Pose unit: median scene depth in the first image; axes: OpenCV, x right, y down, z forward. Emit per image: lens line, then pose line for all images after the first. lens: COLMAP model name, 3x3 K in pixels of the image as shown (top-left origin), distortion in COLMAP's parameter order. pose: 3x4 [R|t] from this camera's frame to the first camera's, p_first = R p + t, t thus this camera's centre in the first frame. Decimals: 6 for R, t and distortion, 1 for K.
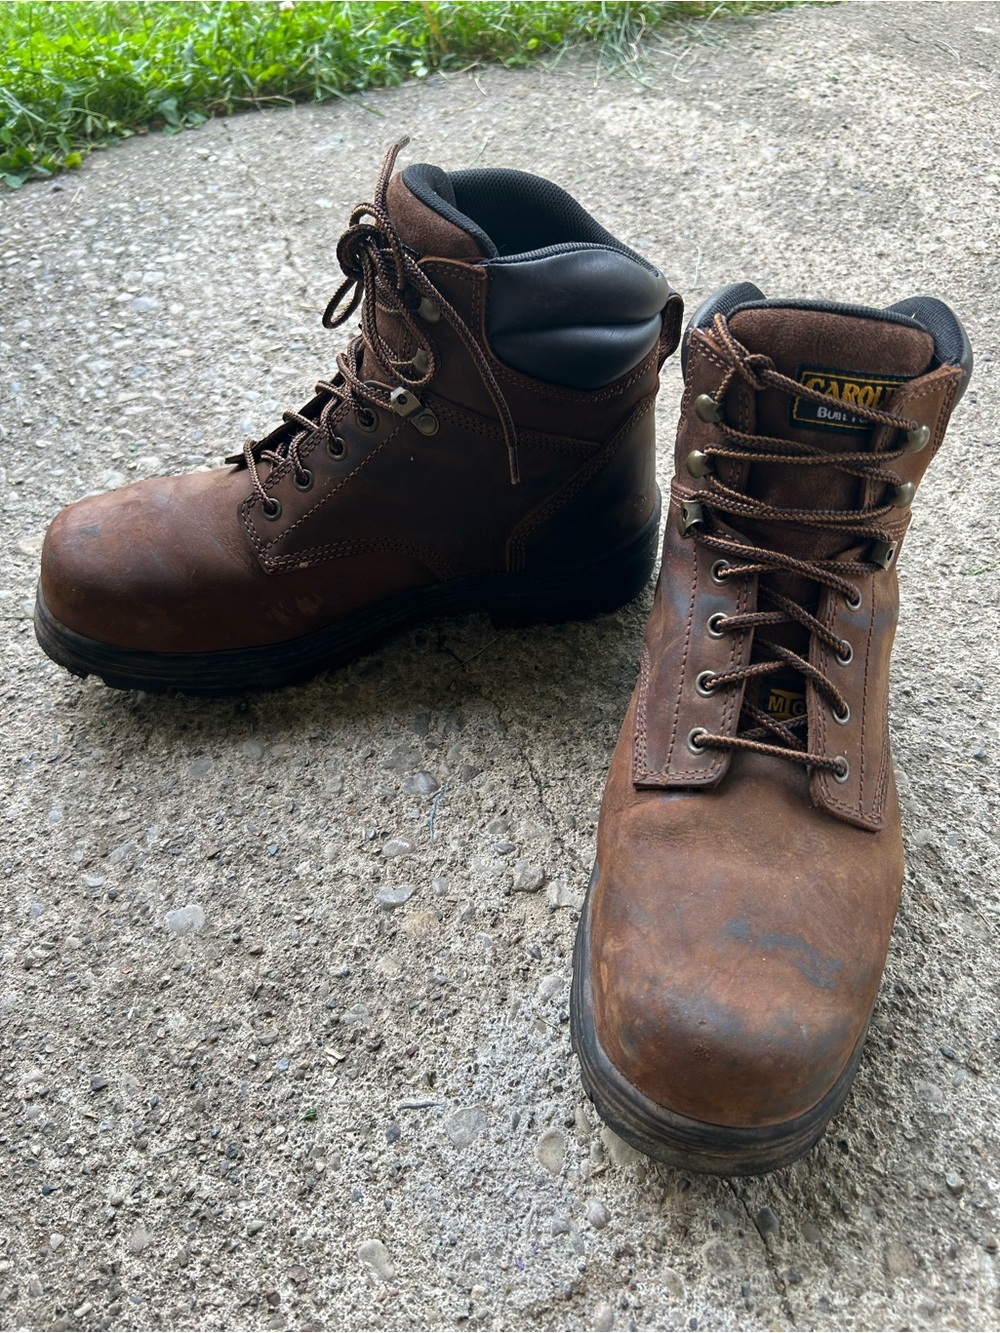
lens RADIAL K [[1014.3, 0, 505.5], [0, 1014.3, 648.3], [0, 0, 1]] dist [0.021096, -0.033152]
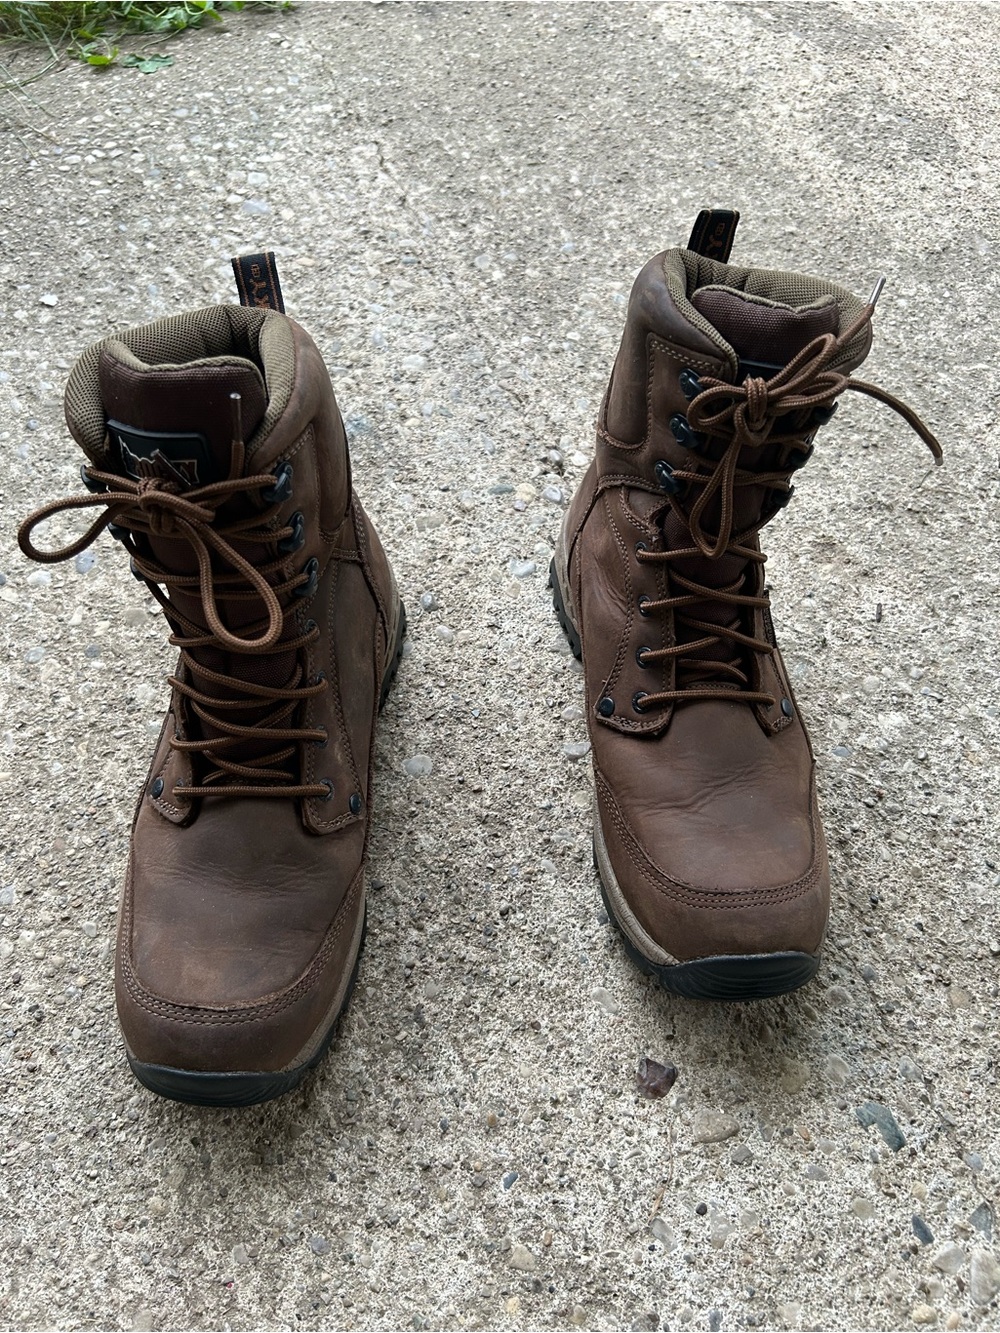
lens RADIAL K [[1014.3, 0, 504.0], [0, 1014.3, 656.6], [0, 0, 1]] dist [0.021096, -0.033152]
pose [[0.997334, 0.014480, 0.071519, -0.188573], [-0.024787, 0.989062, 0.145405, -0.038743], [-0.068631, -0.146790, 0.986784, -0.162167]]
